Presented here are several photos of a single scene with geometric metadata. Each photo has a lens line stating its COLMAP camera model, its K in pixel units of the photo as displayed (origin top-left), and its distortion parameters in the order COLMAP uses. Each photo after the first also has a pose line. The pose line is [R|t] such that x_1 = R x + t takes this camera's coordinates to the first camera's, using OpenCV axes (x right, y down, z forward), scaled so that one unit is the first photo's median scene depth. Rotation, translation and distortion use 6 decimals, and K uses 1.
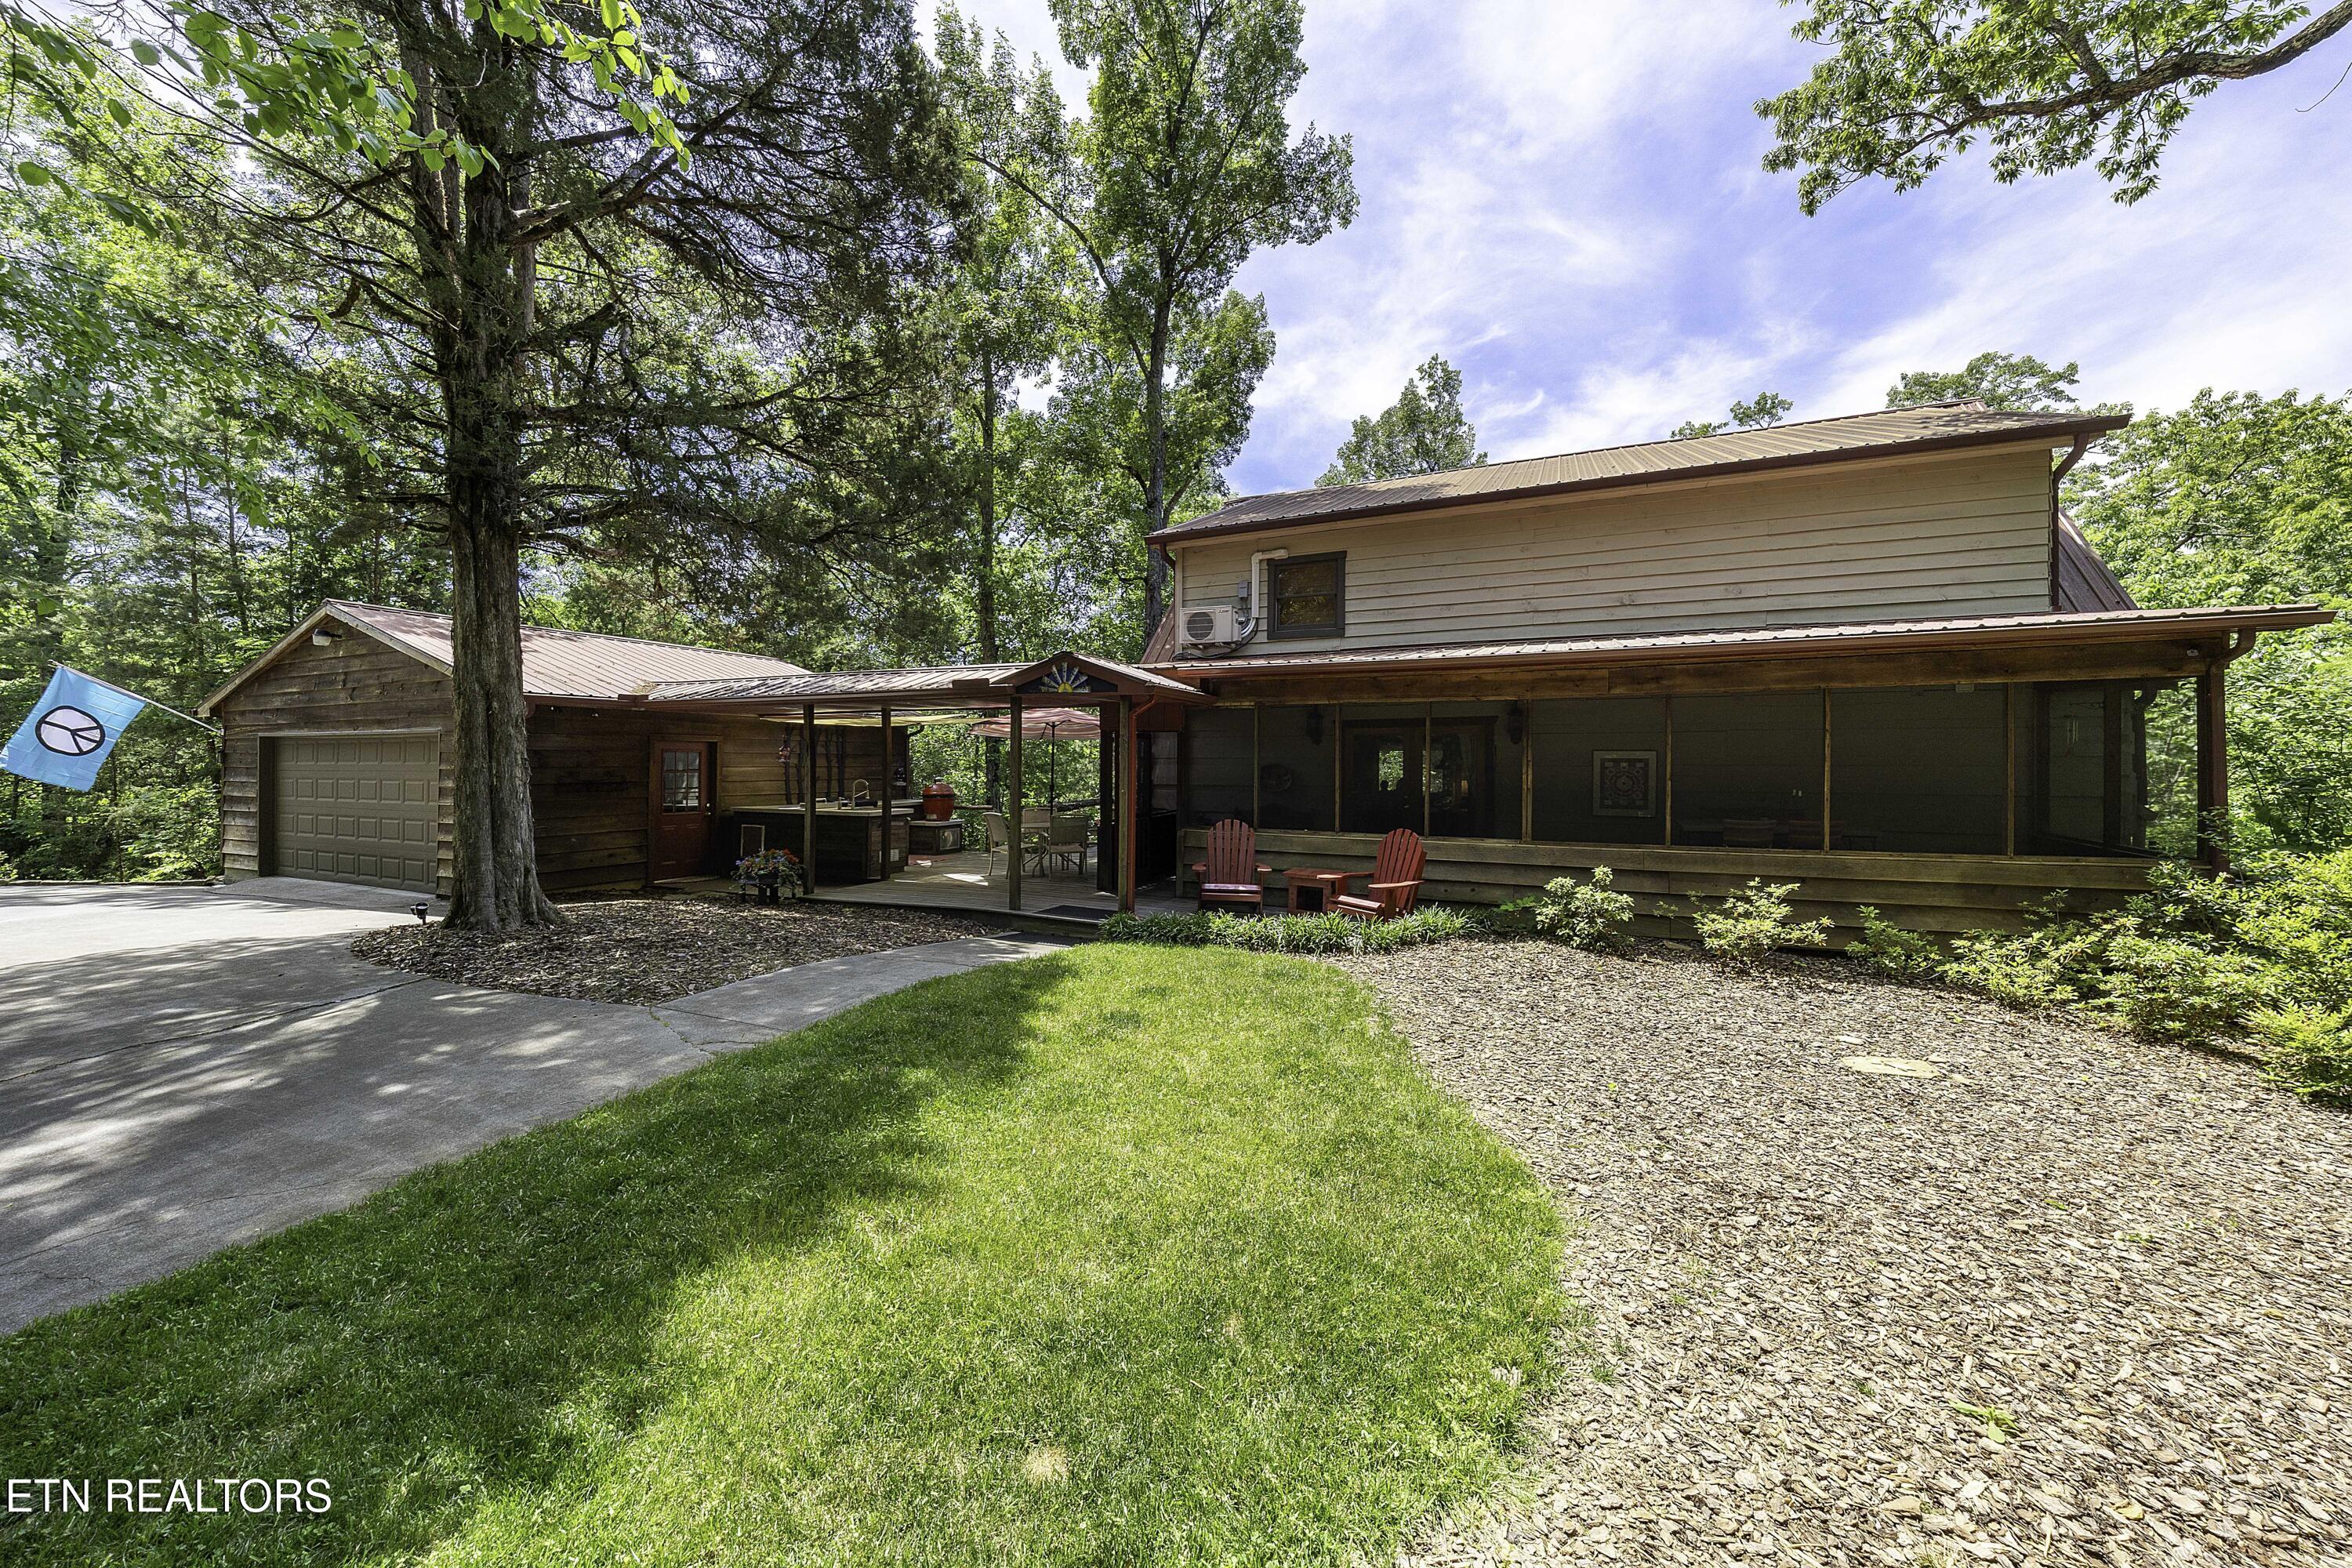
lens RADIAL K [[816.1, 0, 1176.4], [0, 816.1, 763.1], [0, 0, 1]] dist [-0.001325, 0.000023]
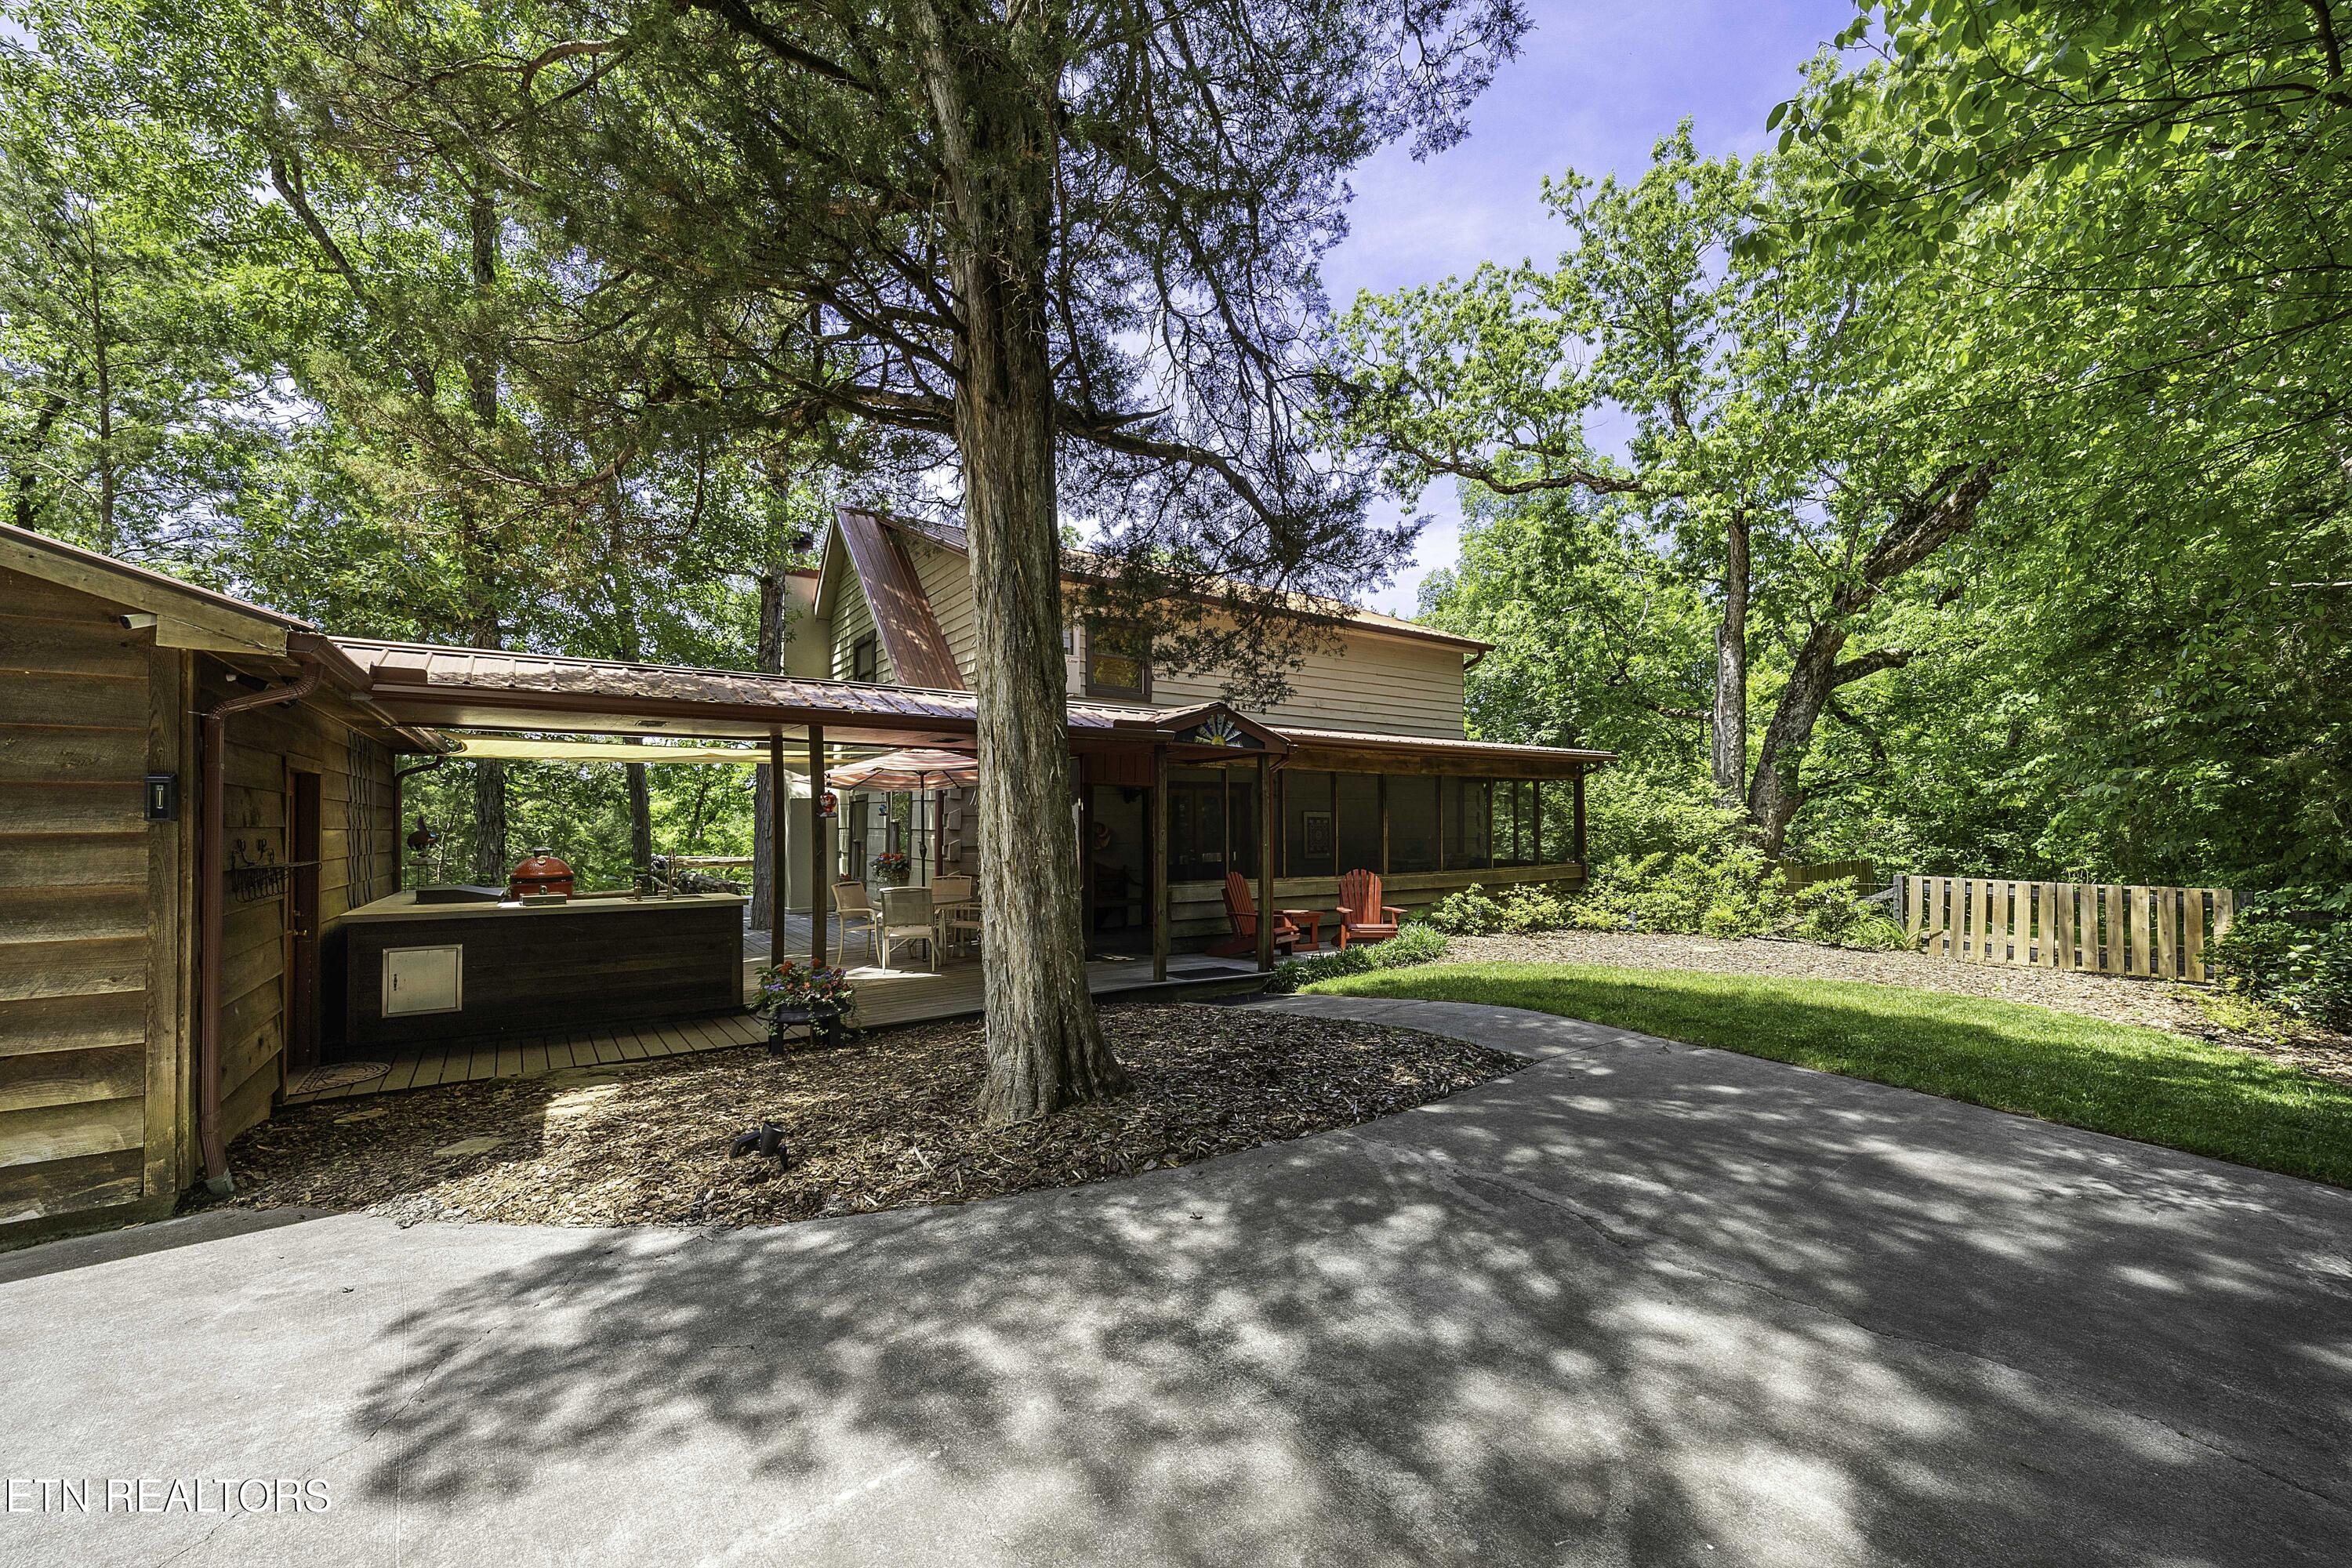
lens RADIAL K [[929.1, 0, 1176.1], [0, 929.1, 803.7], [0, 0, 1]] dist [-0.000951, -0.000019]
pose [[0.530457, 0.017295, 0.847535, -0.938959], [0.010992, 0.999567, -0.027277, 0.011419], [-0.847641, 0.023785, 0.530038, 0.385873]]
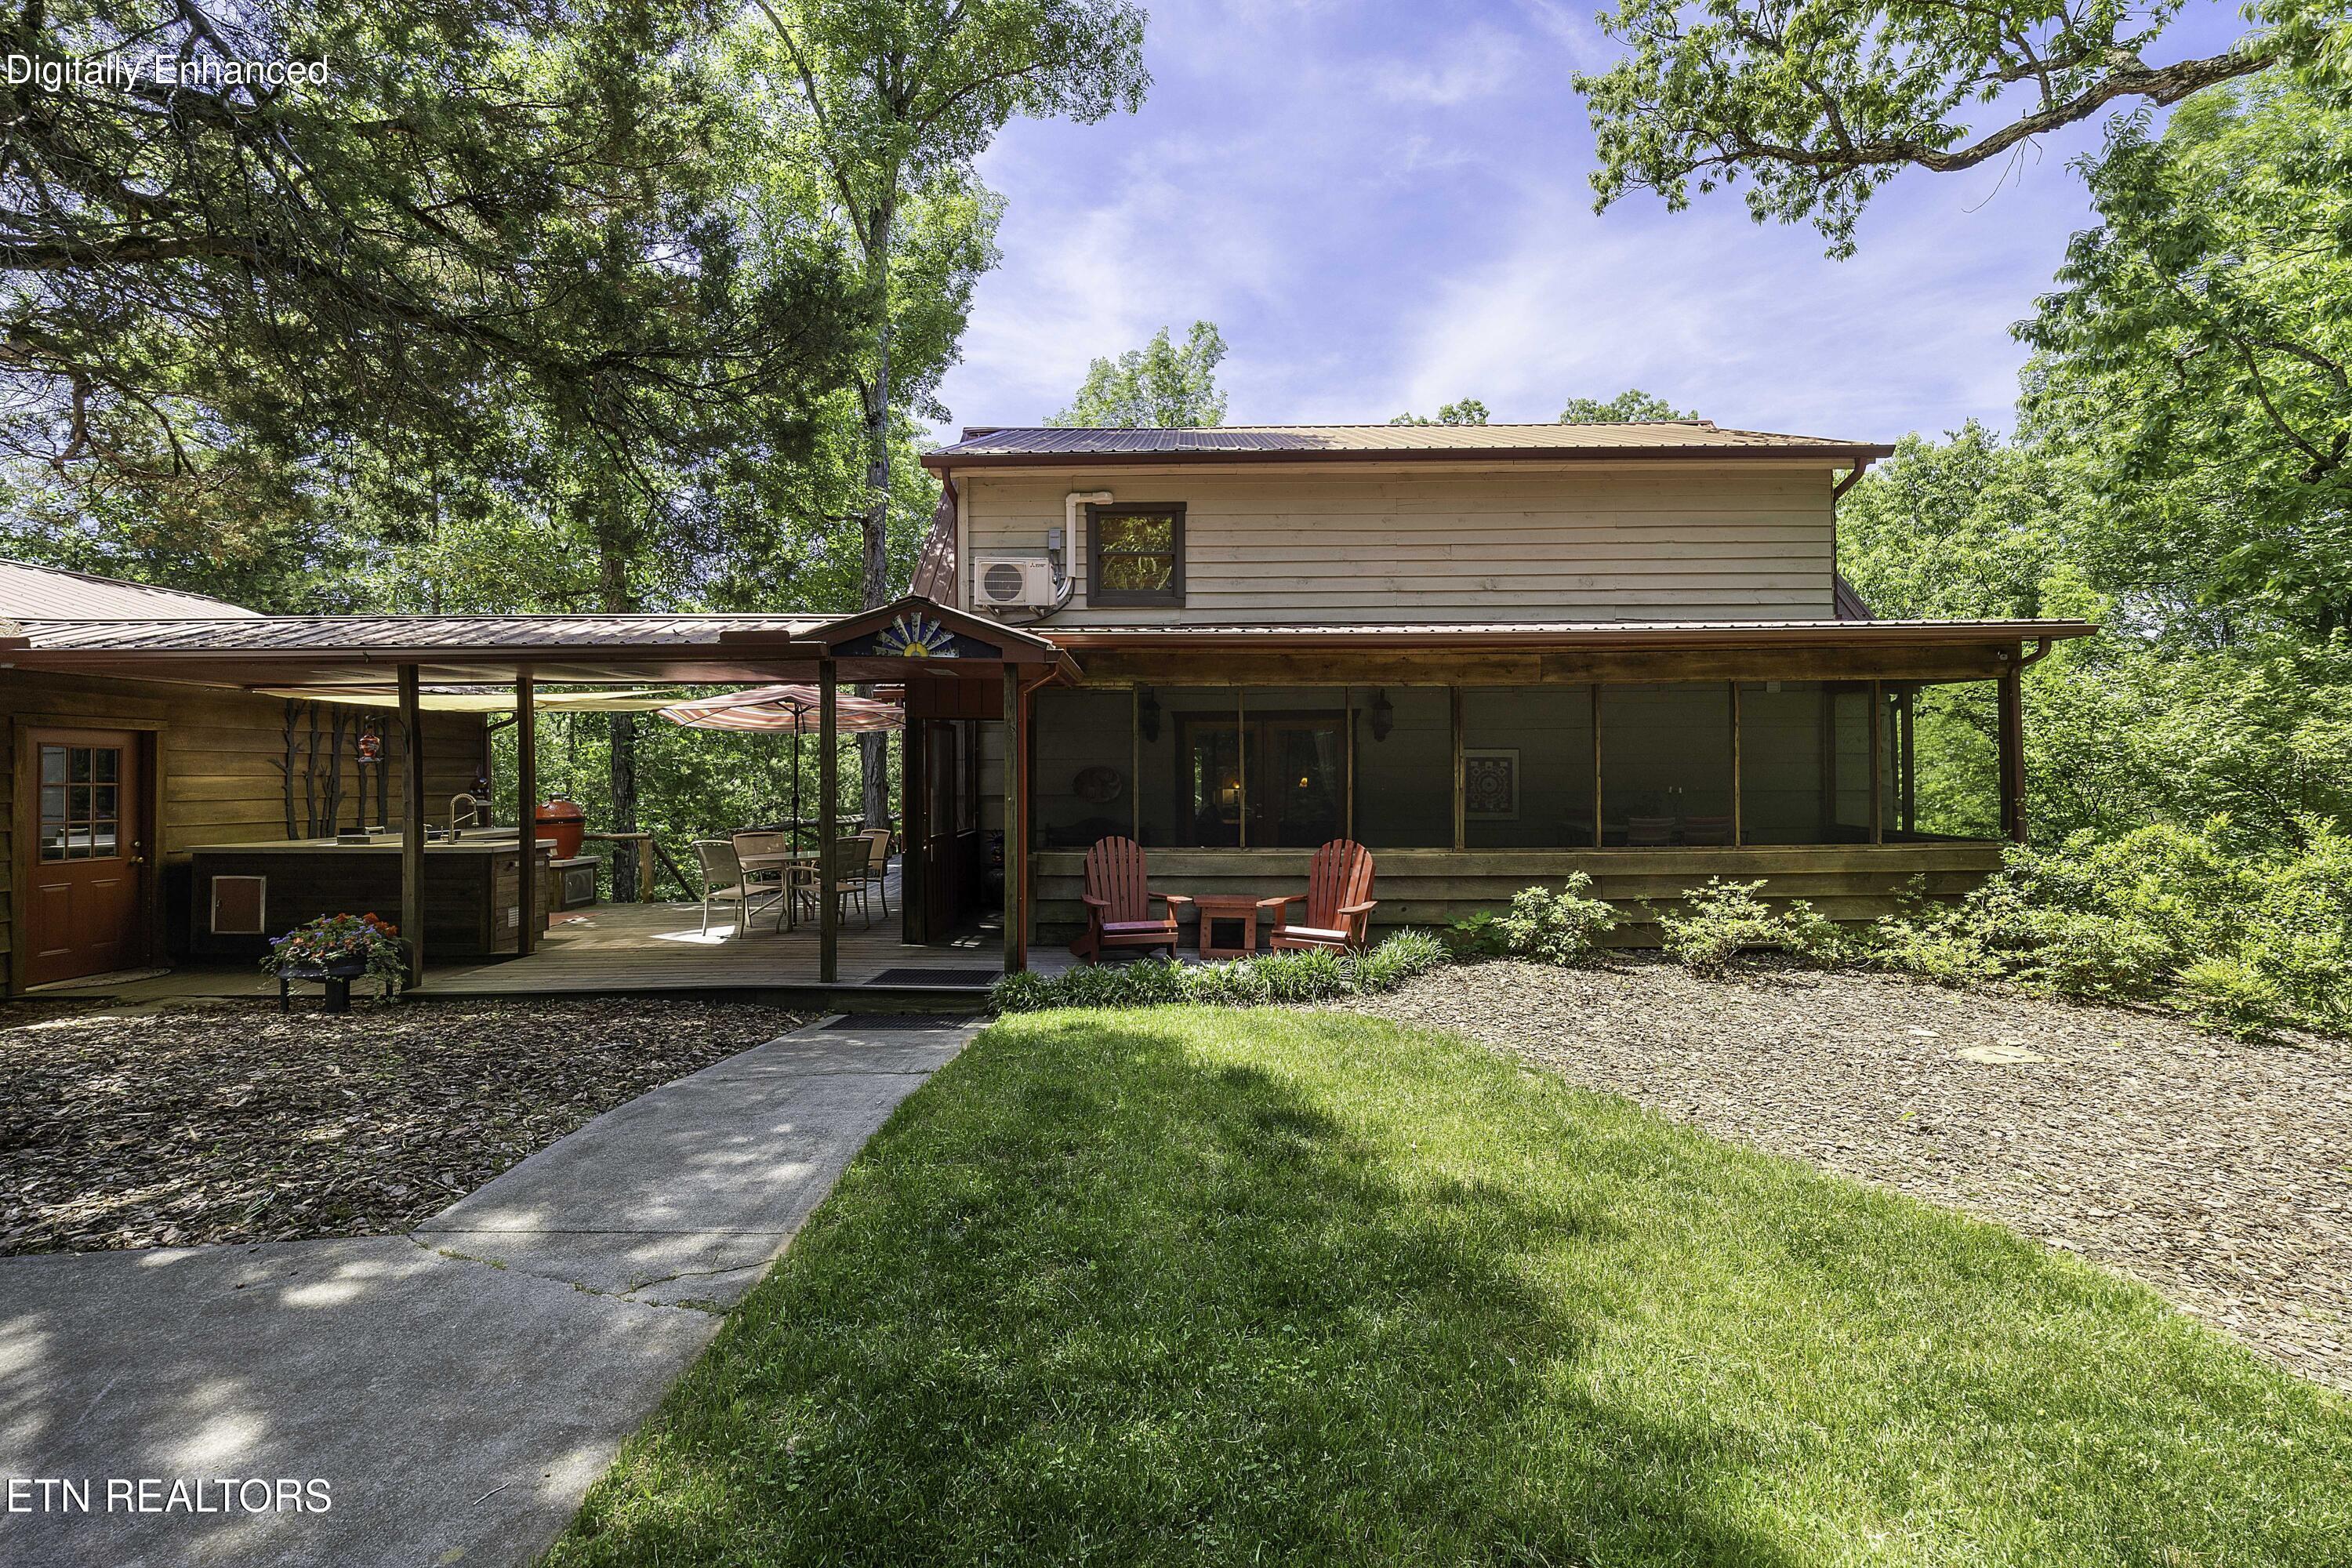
lens RADIAL K [[979.6, 0, 1175.3], [0, 979.6, 768.2], [0, 0, 1]] dist [-0.004986, -0.000213]
pose [[0.921306, -0.005182, 0.388803, -0.215844], [0.008557, 0.999939, -0.006950, 0.012175], [-0.388744, 0.009730, 0.921295, 0.133895]]
